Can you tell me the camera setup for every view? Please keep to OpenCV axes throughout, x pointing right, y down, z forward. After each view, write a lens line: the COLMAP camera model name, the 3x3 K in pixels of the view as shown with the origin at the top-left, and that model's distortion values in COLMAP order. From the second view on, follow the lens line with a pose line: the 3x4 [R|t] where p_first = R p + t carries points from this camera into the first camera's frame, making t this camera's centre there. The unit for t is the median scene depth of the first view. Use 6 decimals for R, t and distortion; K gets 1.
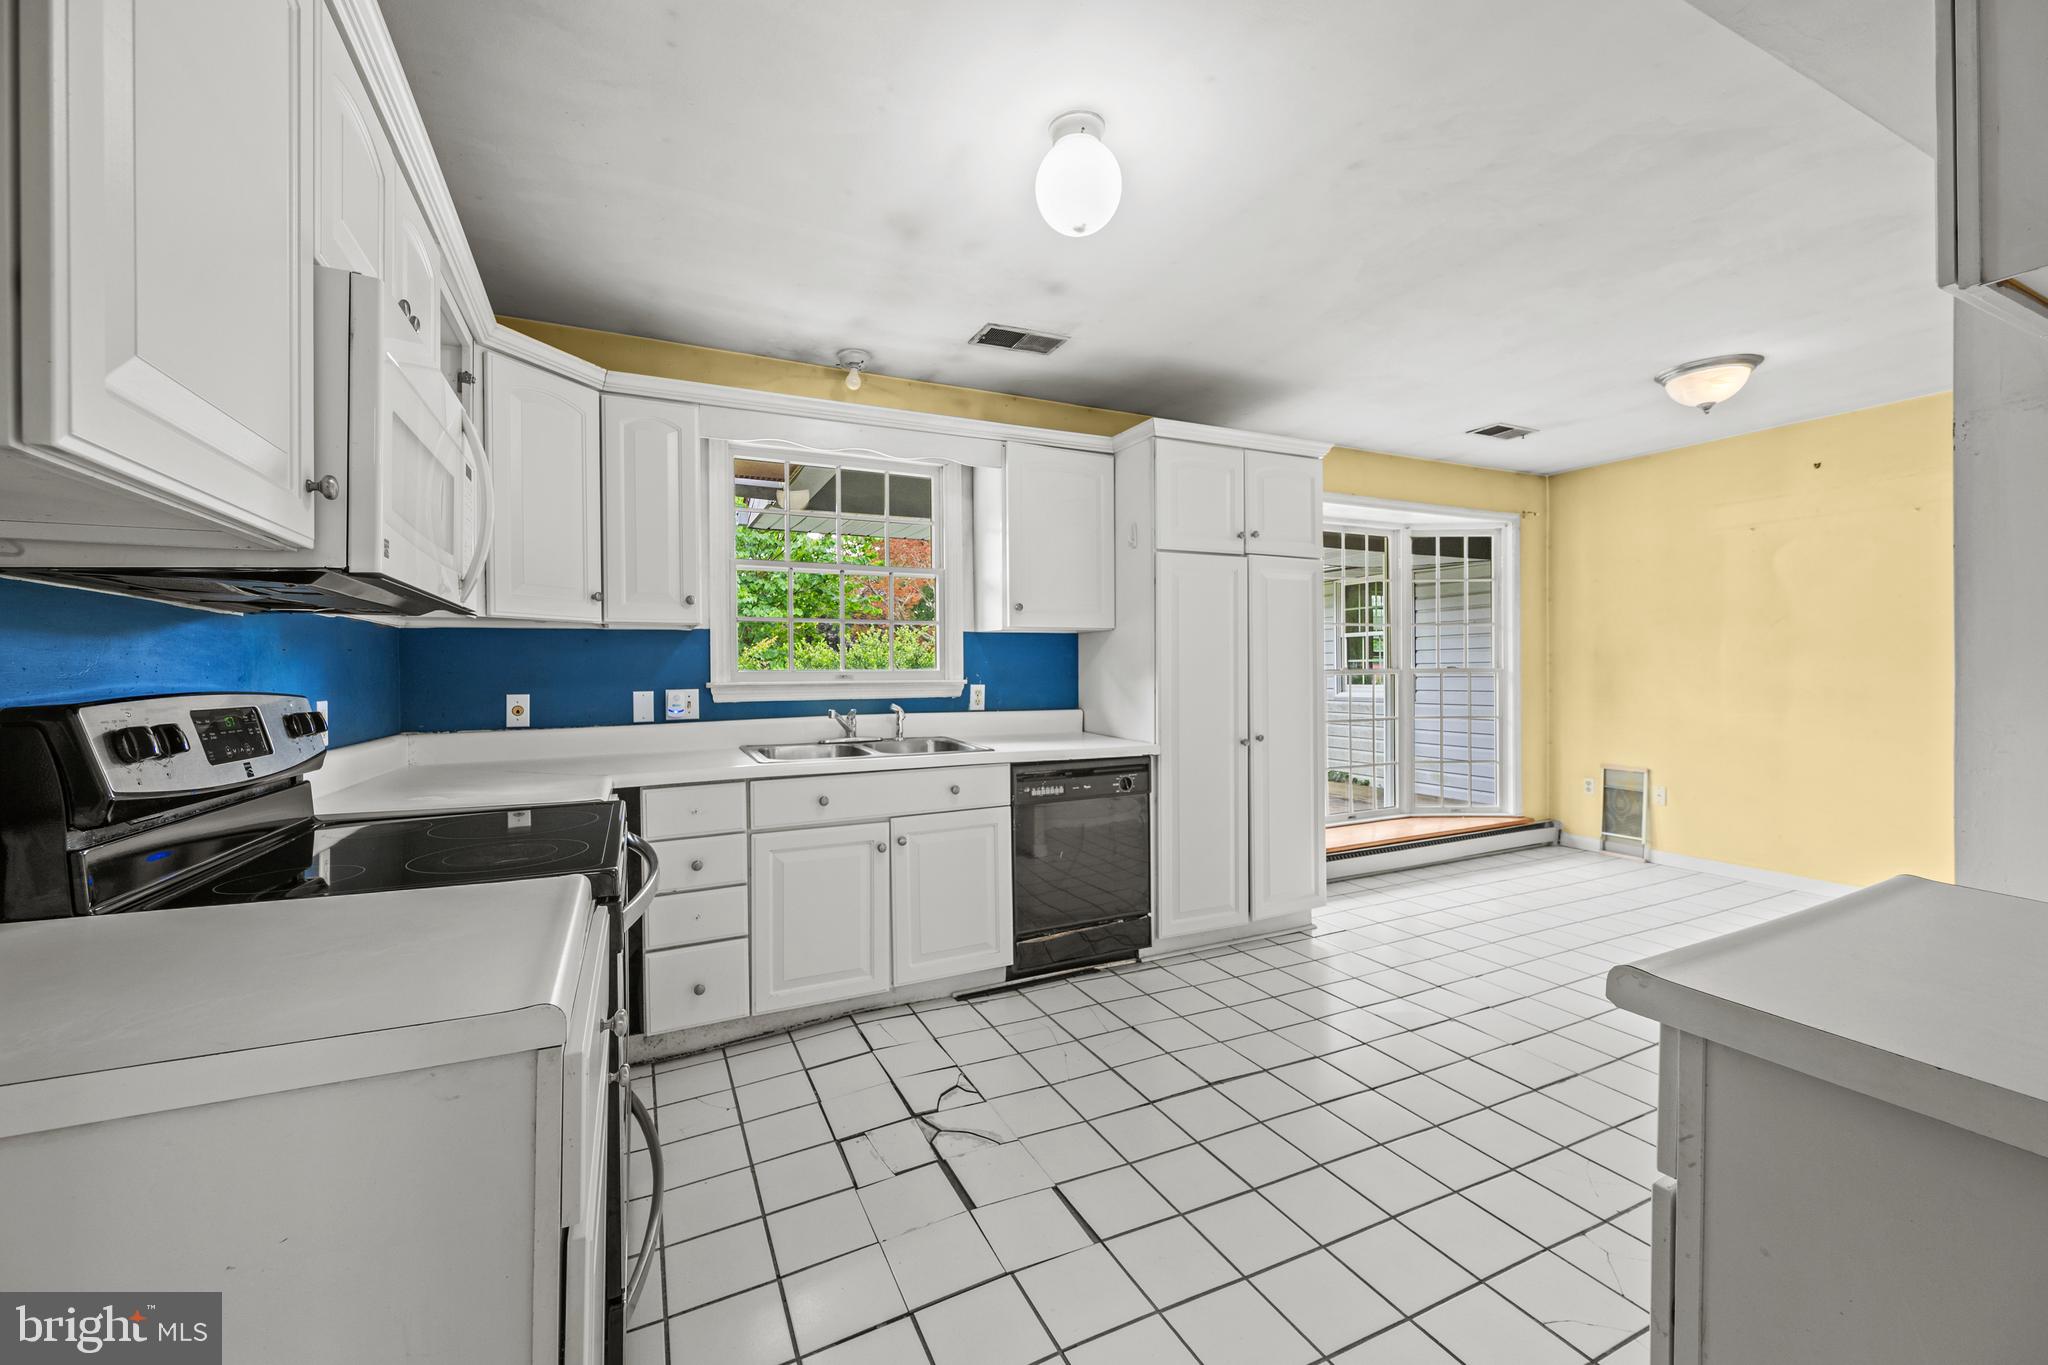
lens RADIAL K [[813.9, 0, 1013.1], [0, 813.9, 682.9], [0, 0, 1]] dist [-0.000327, -0.000324]
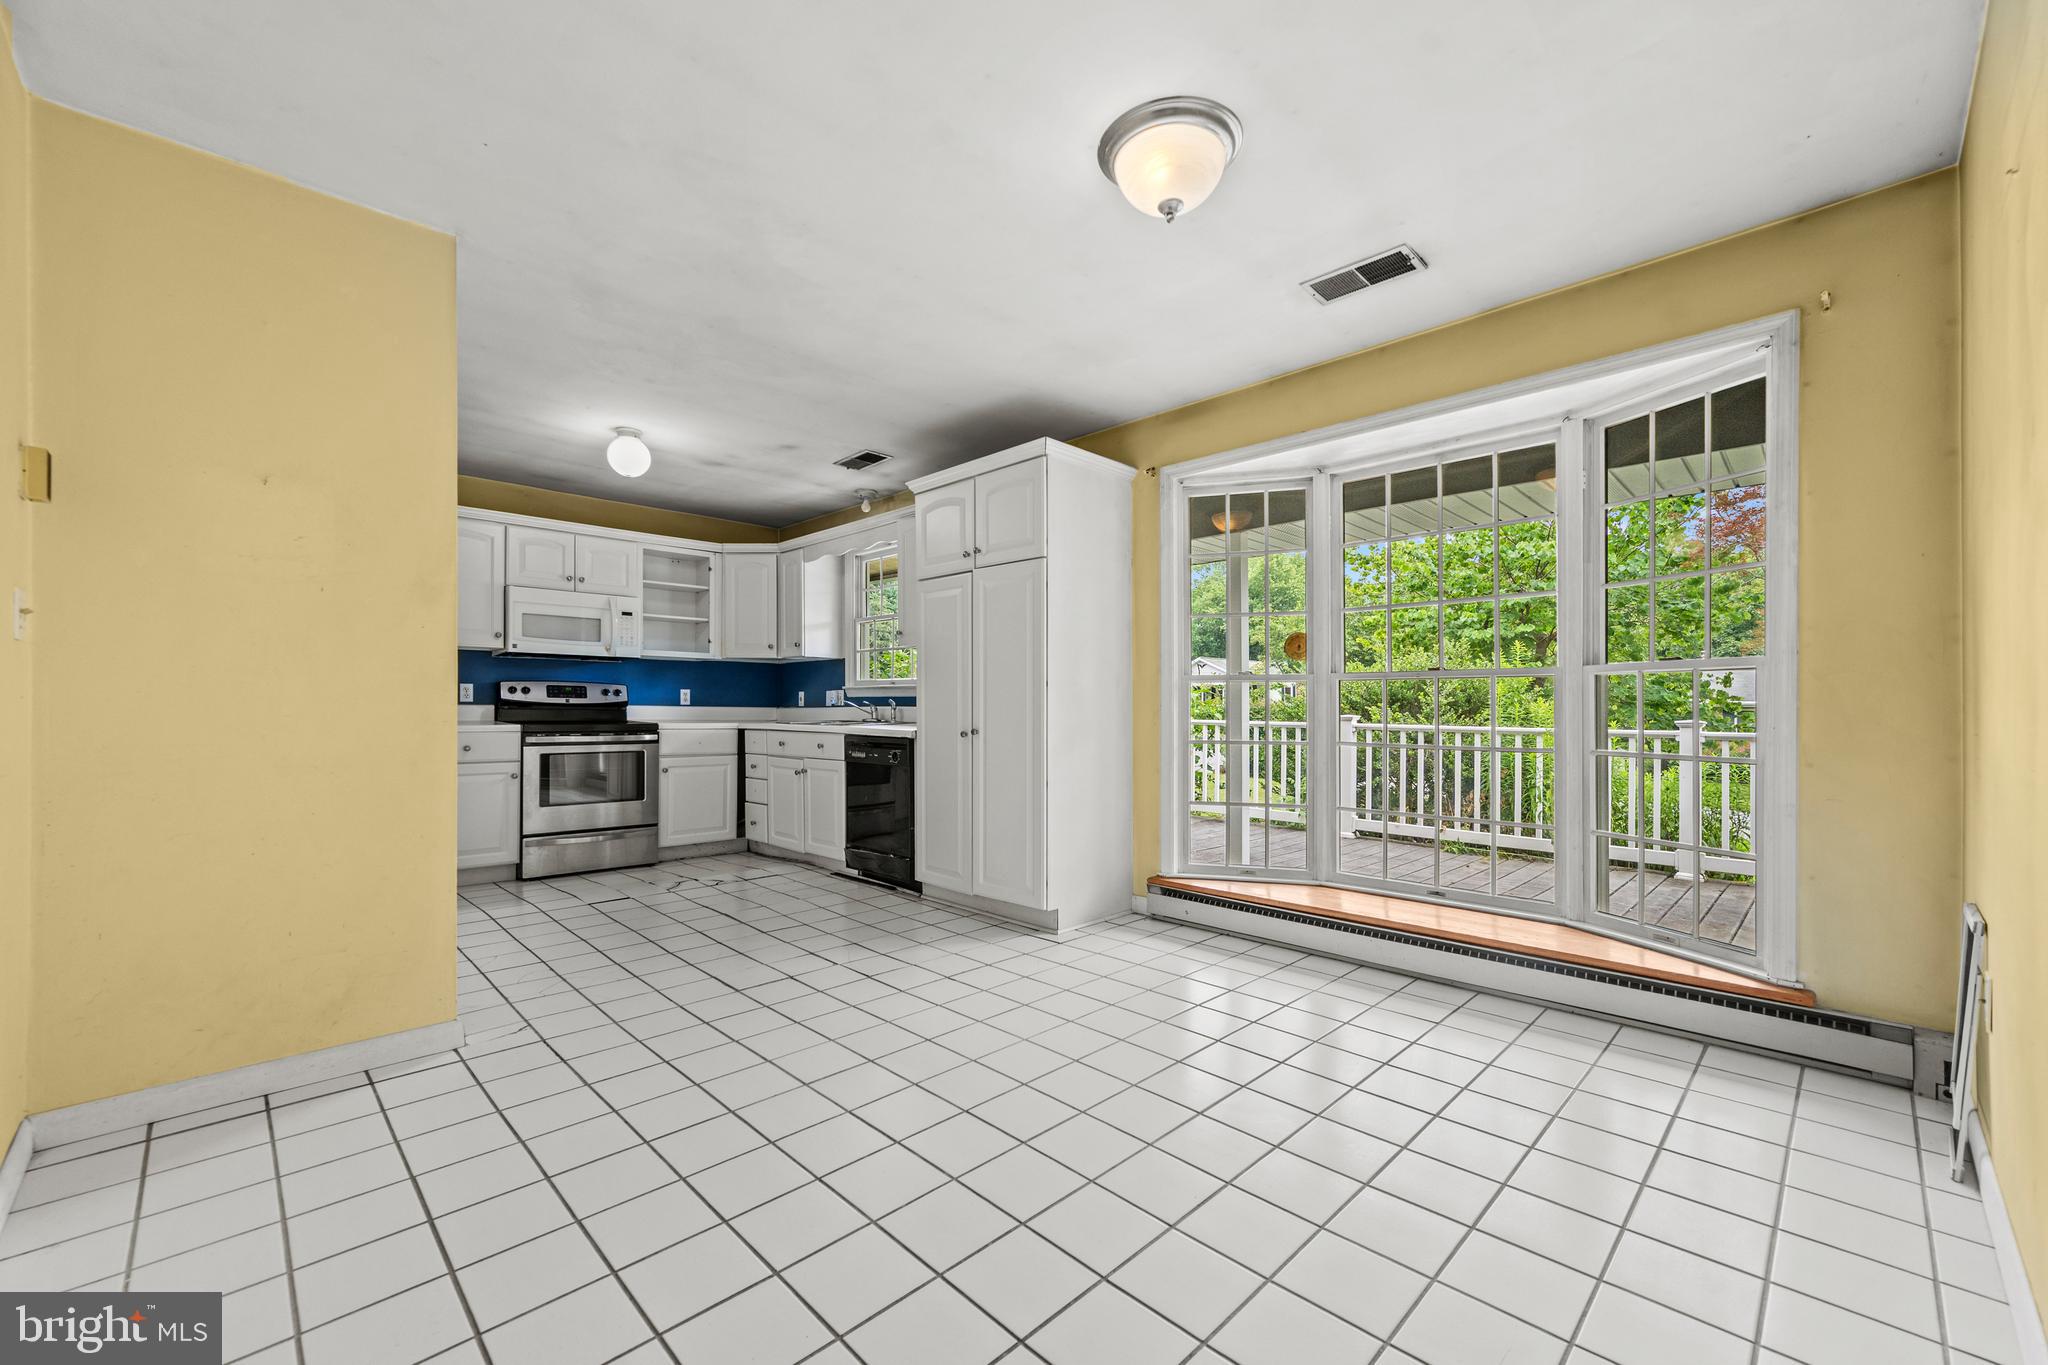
lens RADIAL K [[813.9, 0, 1012.9], [0, 813.9, 709.4], [0, 0, 1]] dist [-0.000327, -0.000324]
pose [[0.322746, 0.013534, -0.946389, 1.004111], [-0.022276, 0.999729, 0.006700, 0.020603], [0.946223, 0.018919, 0.322960, 0.498163]]
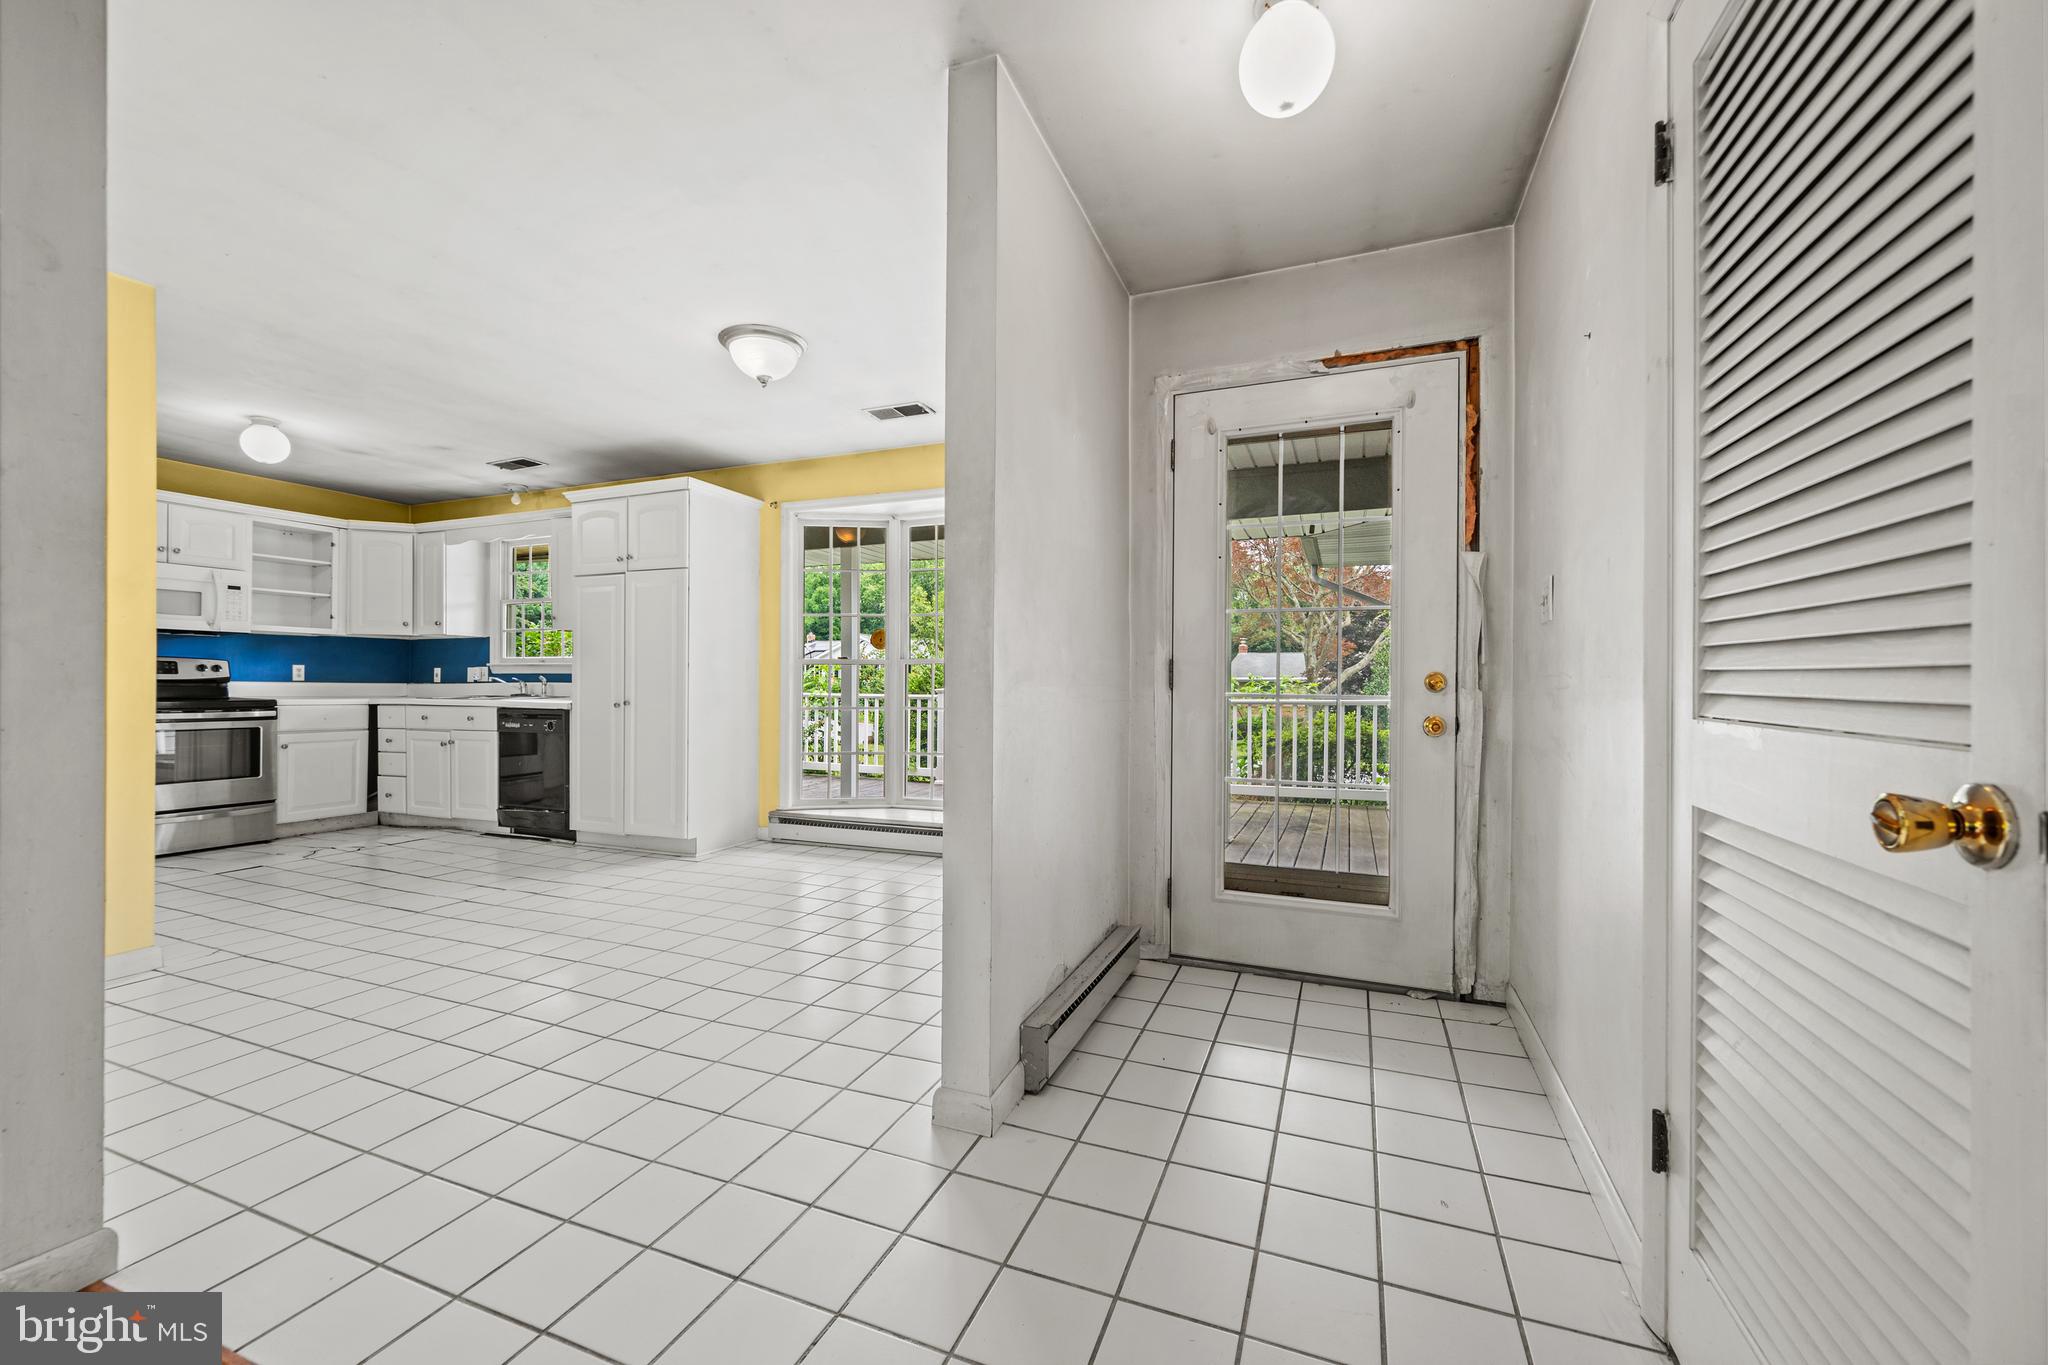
lens RADIAL K [[813.9, 0, 998.2], [0, 813.9, 674.5], [0, 0, 1]] dist [-0.000327, -0.000324]
pose [[0.660184, 0.003340, -0.751096, 1.280813], [-0.021796, 0.999654, -0.014713, 0.018854], [0.750787, 0.026084, 0.660029, 0.405159]]
